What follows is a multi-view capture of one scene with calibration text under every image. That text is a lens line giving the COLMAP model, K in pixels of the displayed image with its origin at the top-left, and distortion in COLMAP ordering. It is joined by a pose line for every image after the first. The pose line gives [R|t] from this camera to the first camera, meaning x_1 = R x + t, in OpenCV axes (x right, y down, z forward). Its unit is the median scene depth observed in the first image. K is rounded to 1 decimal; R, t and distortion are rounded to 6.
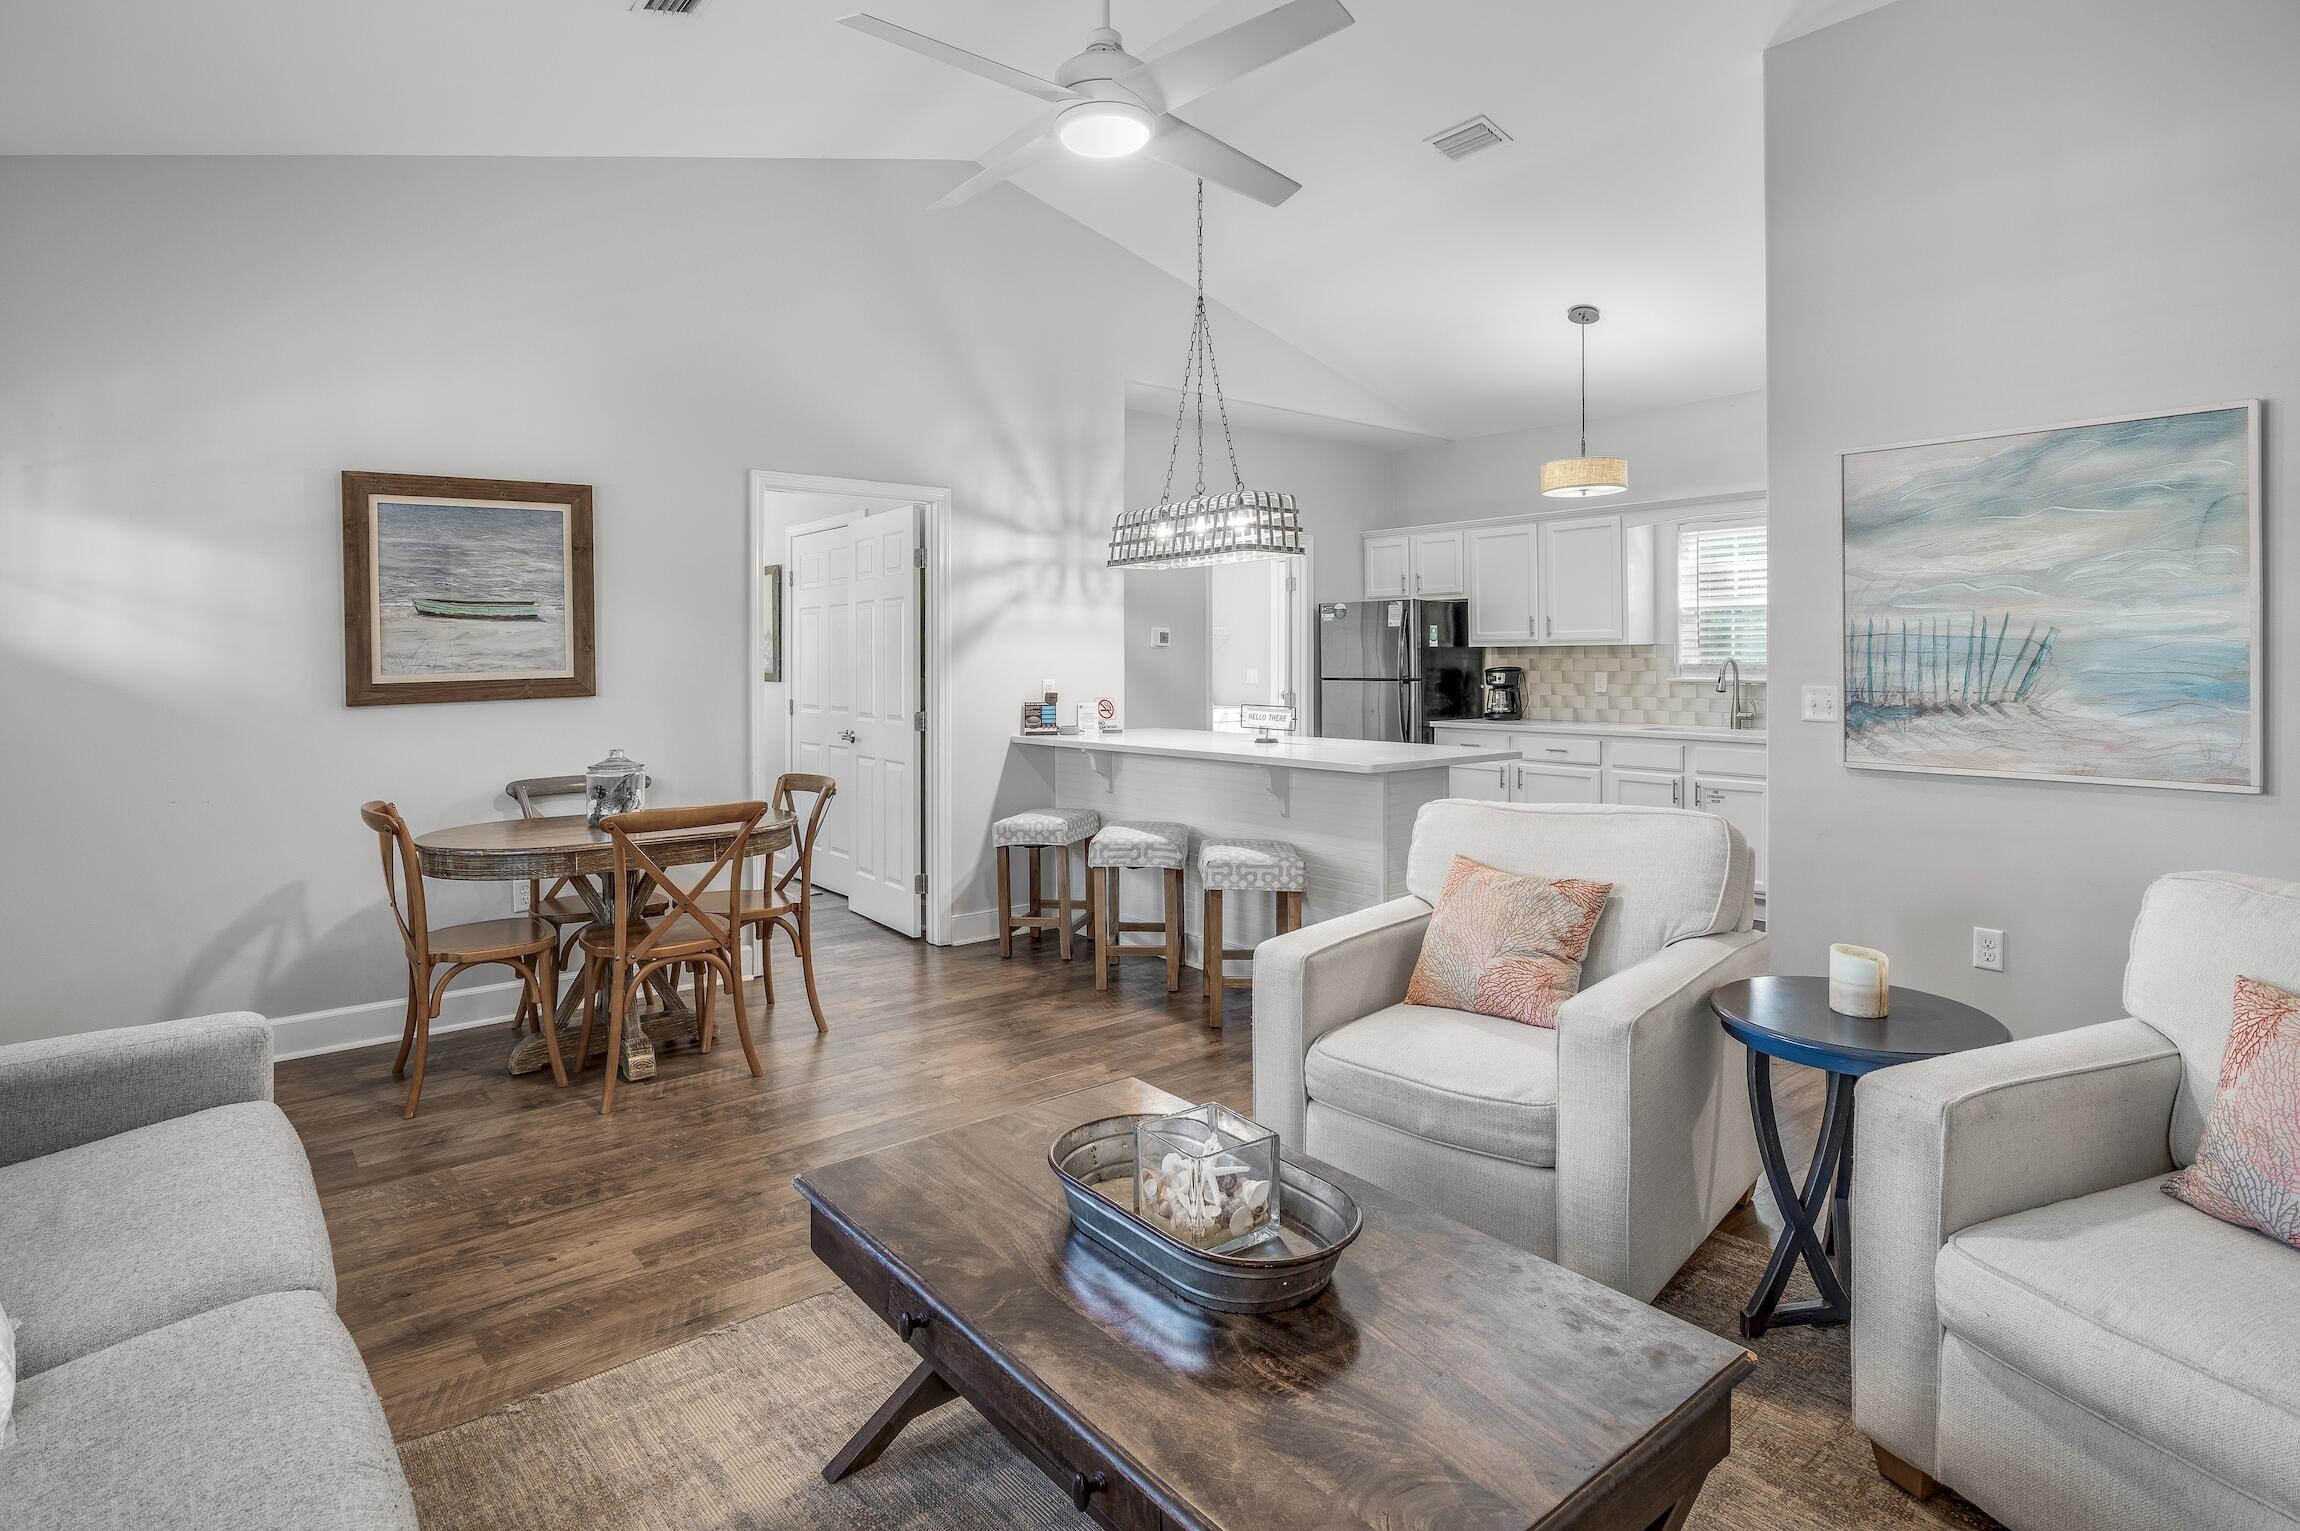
lens RADIAL K [[1165.3, 0, 1172.8], [0, 1165.3, 655.8], [0, 0, 1]] dist [-0.020544, -0.001199]
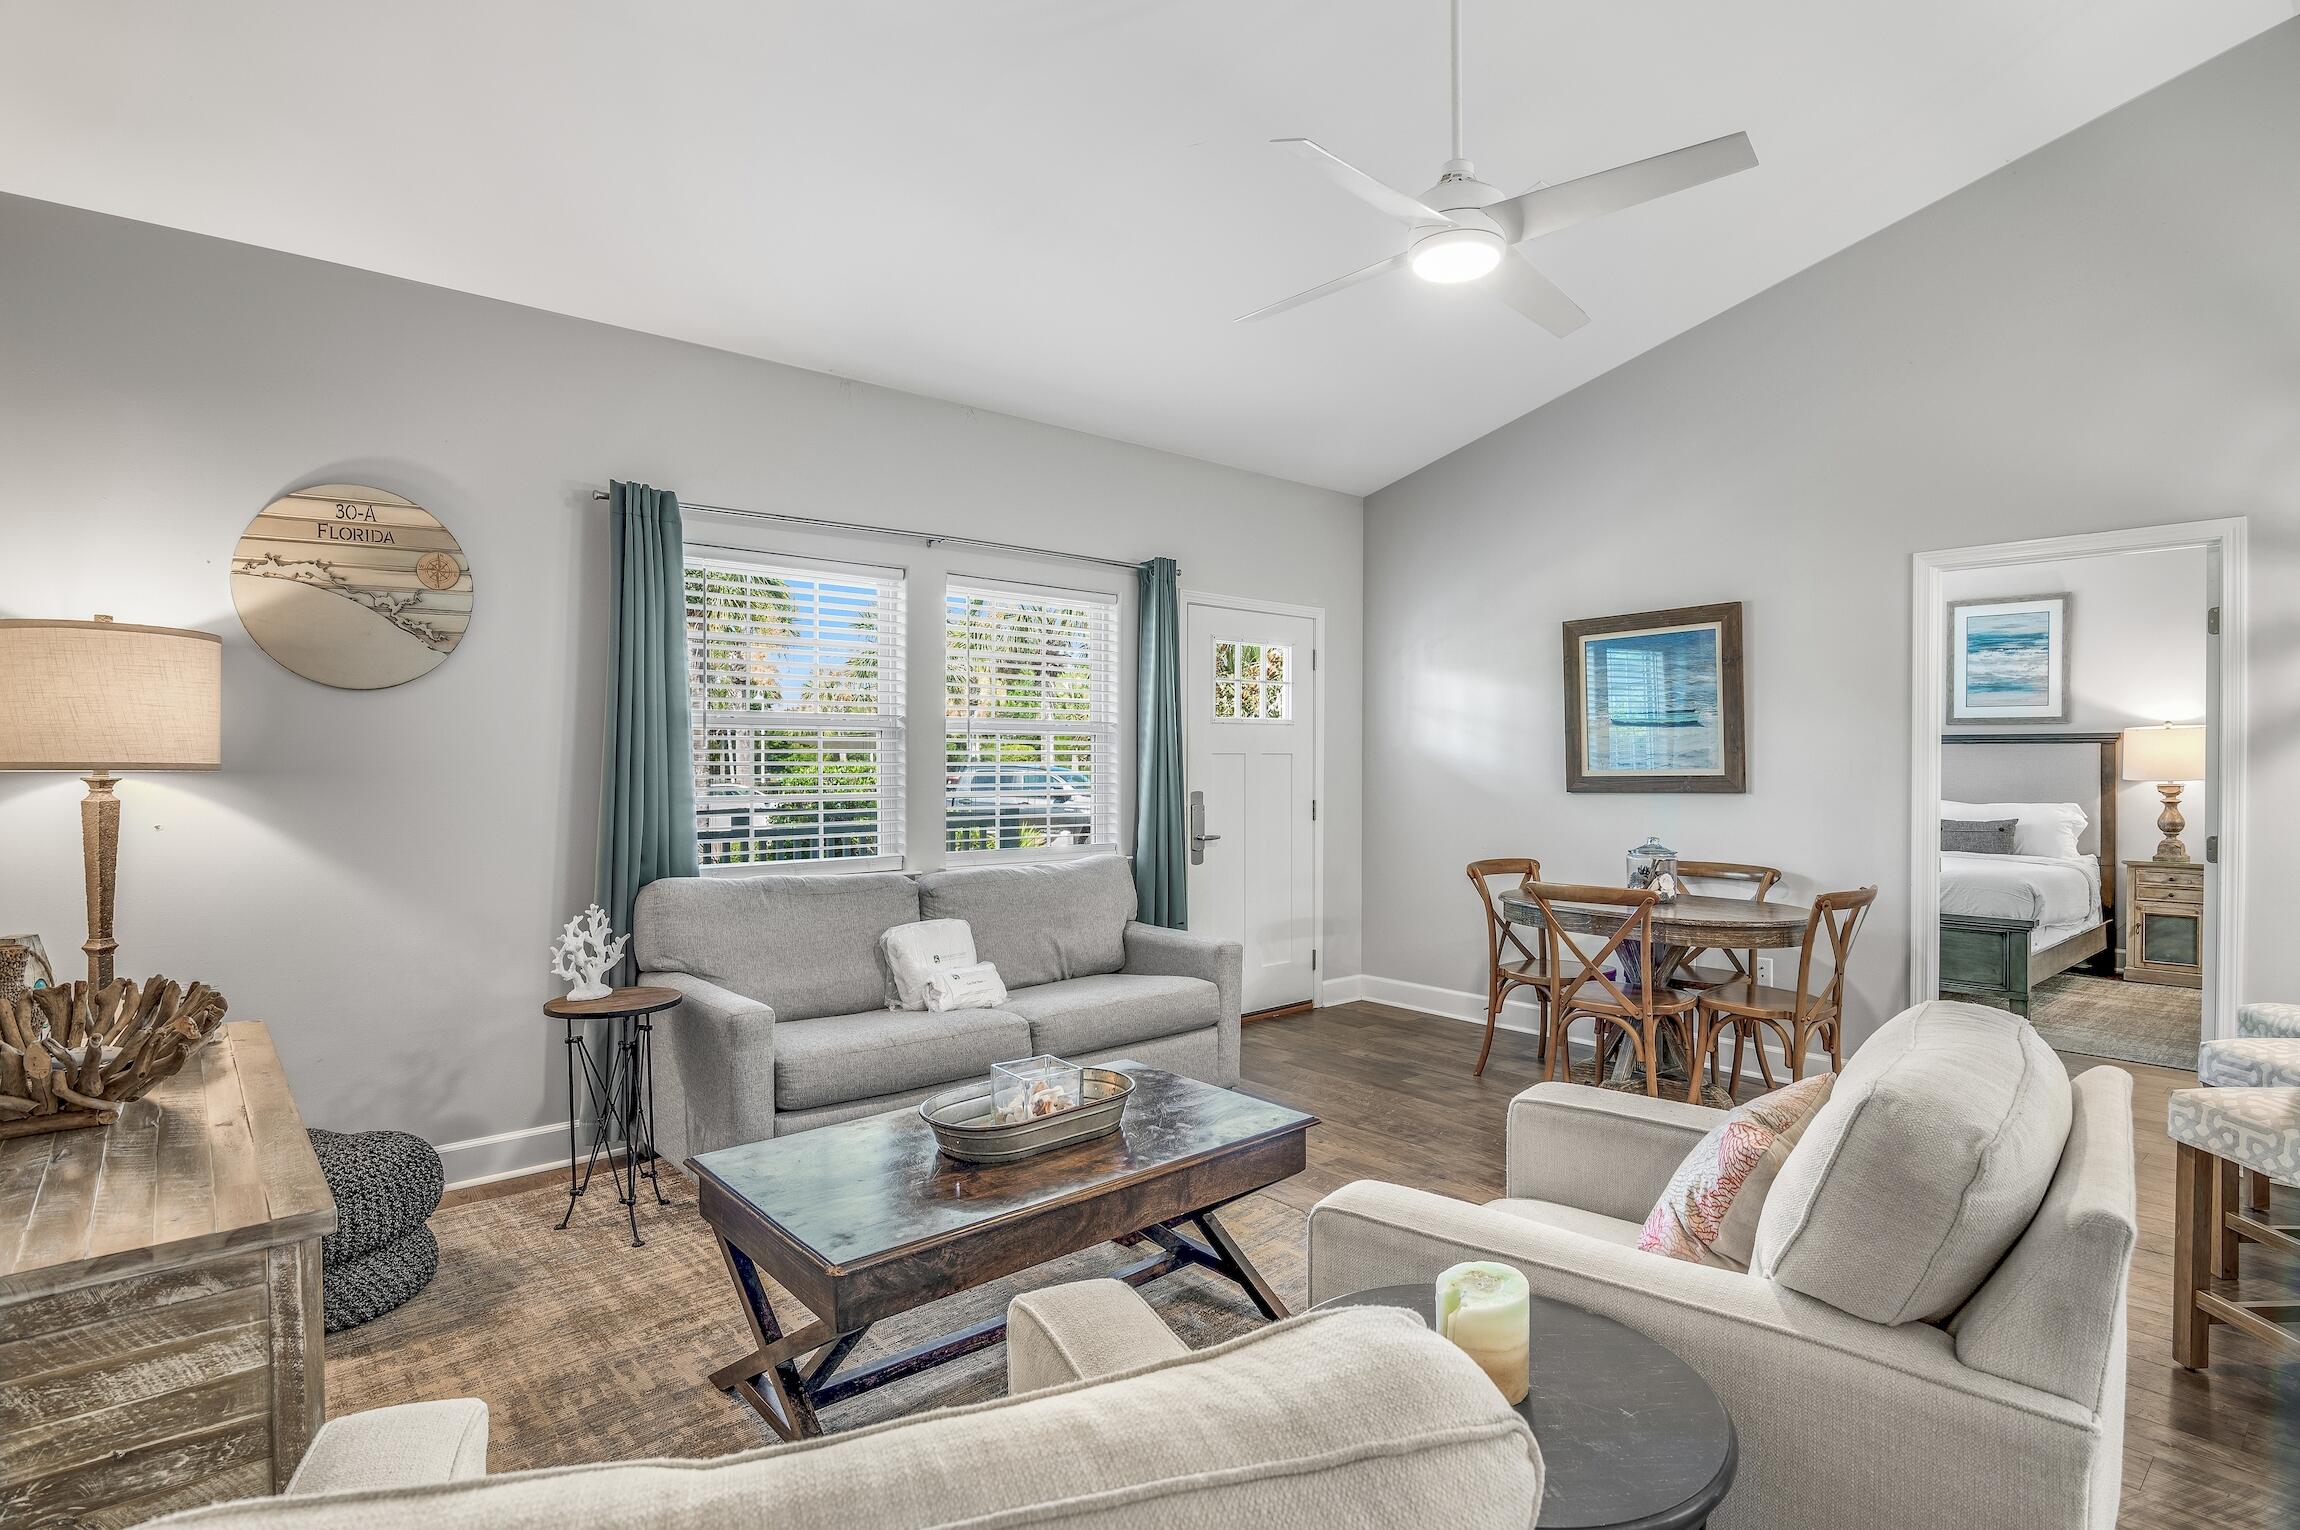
lens RADIAL K [[1165.3, 0, 1167.4], [0, 1165.3, 768.7], [0, 0, 1]] dist [-0.020544, -0.001199]
pose [[0.028129, 0.011159, -0.999542, 0.602883], [-0.000715, 0.999938, 0.011143, 0.000102], [0.999604, 0.000401, 0.028135, 0.440218]]
